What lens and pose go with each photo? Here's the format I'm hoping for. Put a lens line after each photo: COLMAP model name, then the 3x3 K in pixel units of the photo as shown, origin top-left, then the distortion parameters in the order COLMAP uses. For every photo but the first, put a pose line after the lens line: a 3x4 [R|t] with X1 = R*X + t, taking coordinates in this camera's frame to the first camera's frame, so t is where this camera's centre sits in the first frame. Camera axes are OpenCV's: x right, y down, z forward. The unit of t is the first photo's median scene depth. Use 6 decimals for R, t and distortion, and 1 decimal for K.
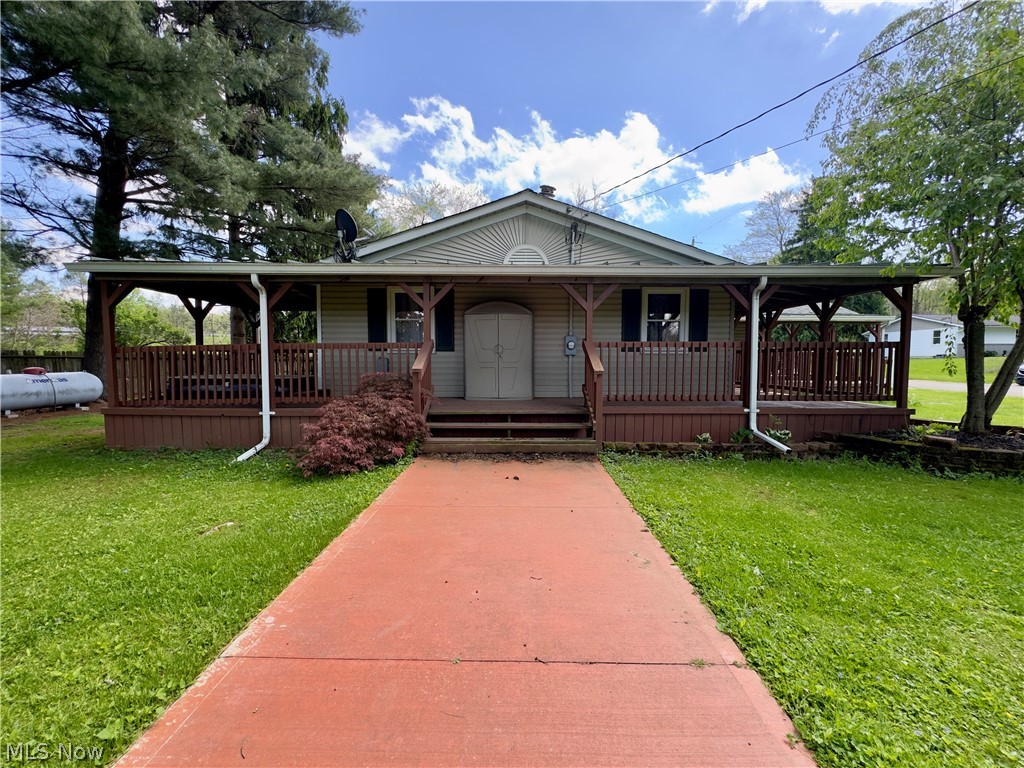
lens RADIAL K [[409.3, 0, 509.6], [0, 409.3, 388.5], [0, 0, 1]] dist [-0.015684, 0.000030]
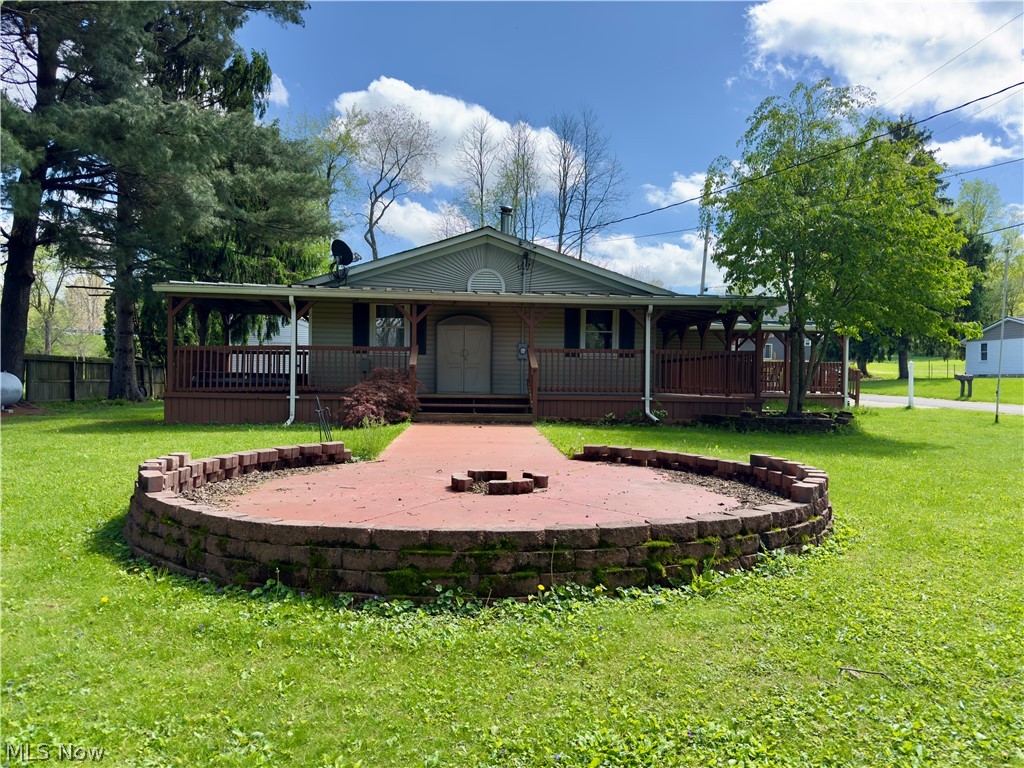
lens RADIAL K [[715.7, 0, 513.6], [0, 715.7, 387.5], [0, 0, 1]] dist [0.003291, -0.001791]
pose [[0.996371, 0.010869, 0.084416, -0.060494], [-0.005995, 0.998311, -0.057779, 0.137809], [-0.084902, 0.057063, 0.994754, -1.213390]]
